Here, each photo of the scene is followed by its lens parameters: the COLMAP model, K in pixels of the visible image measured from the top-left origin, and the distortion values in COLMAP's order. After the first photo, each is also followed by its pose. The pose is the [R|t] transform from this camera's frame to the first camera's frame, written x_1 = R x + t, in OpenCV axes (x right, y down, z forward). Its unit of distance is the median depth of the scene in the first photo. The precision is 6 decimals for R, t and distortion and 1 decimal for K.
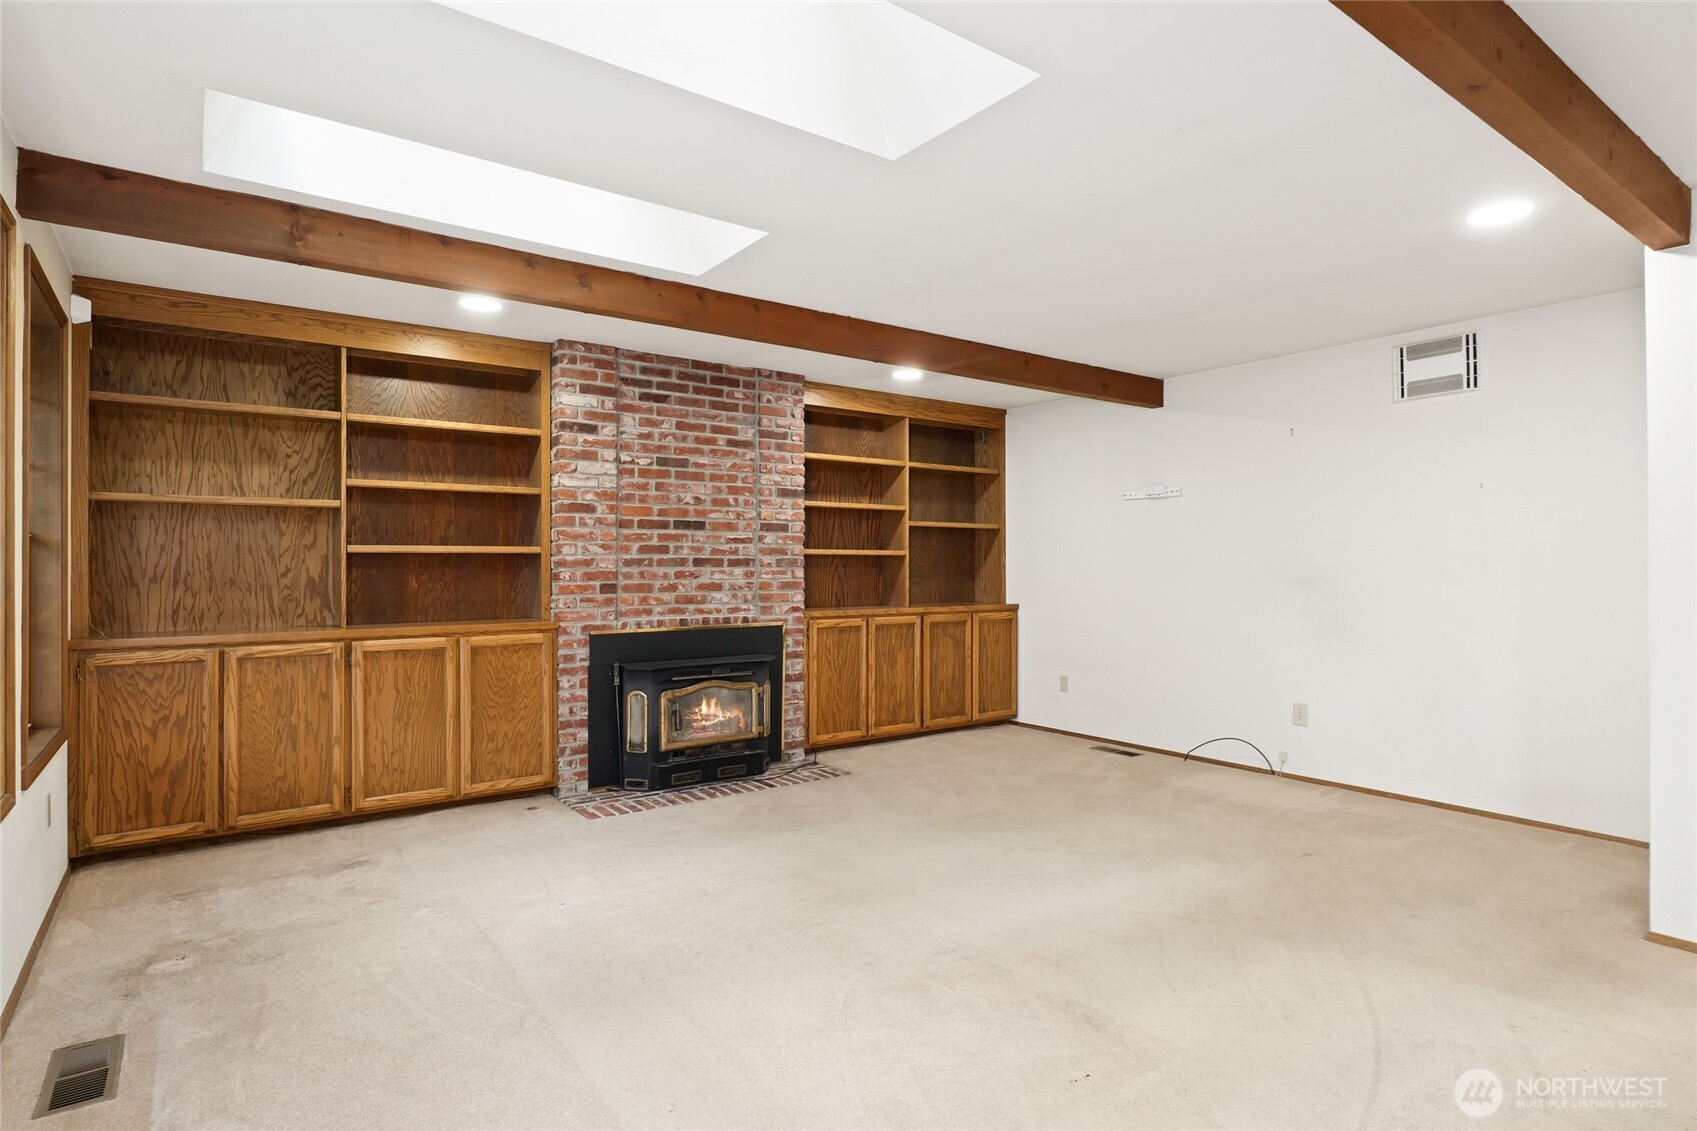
lens RADIAL K [[876.2, 0, 846.9], [0, 876.2, 564.5], [0, 0, 1]] dist [0.000648, -0.000587]
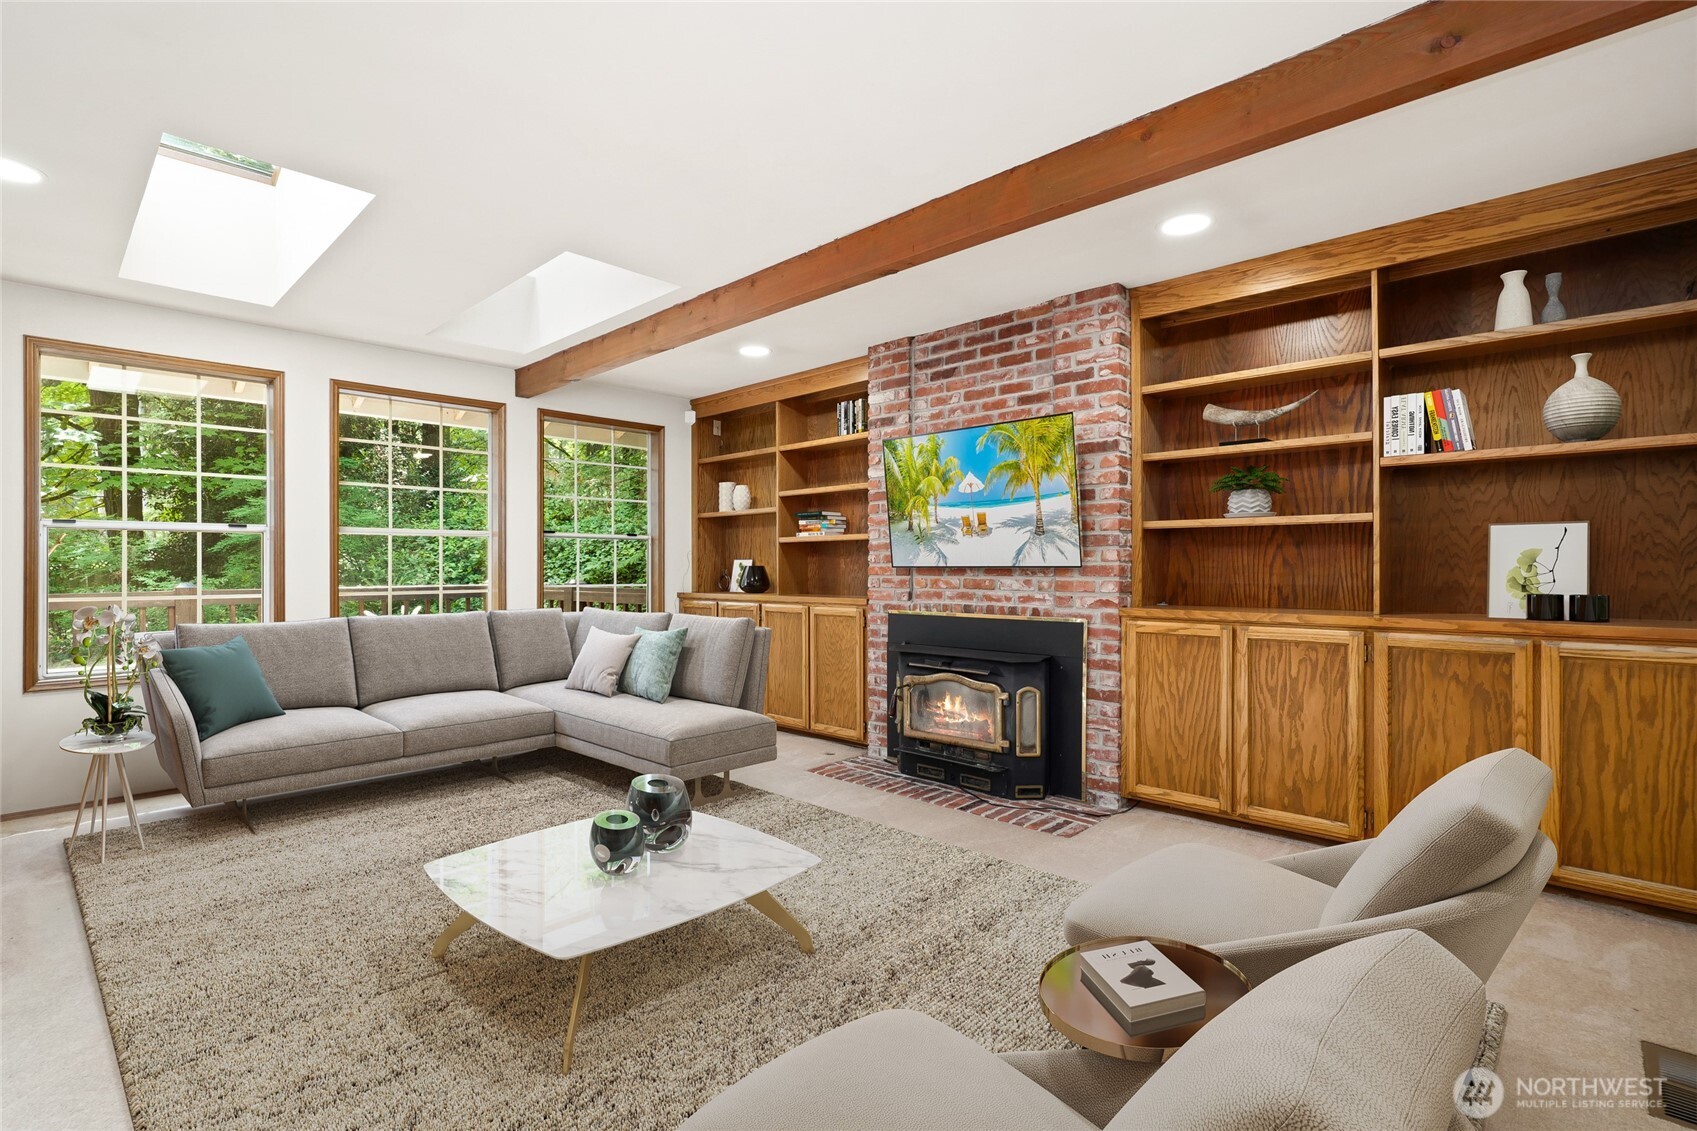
lens RADIAL K [[784.0, 0, 836.9], [0, 784.0, 566.4], [0, 0, 1]] dist [-0.022039, 0.004723]
pose [[0.178955, 0.002747, -0.983854, 0.585370], [0.005238, 0.999979, 0.003745, 0.017128], [0.983843, -0.005824, 0.178936, 0.700486]]
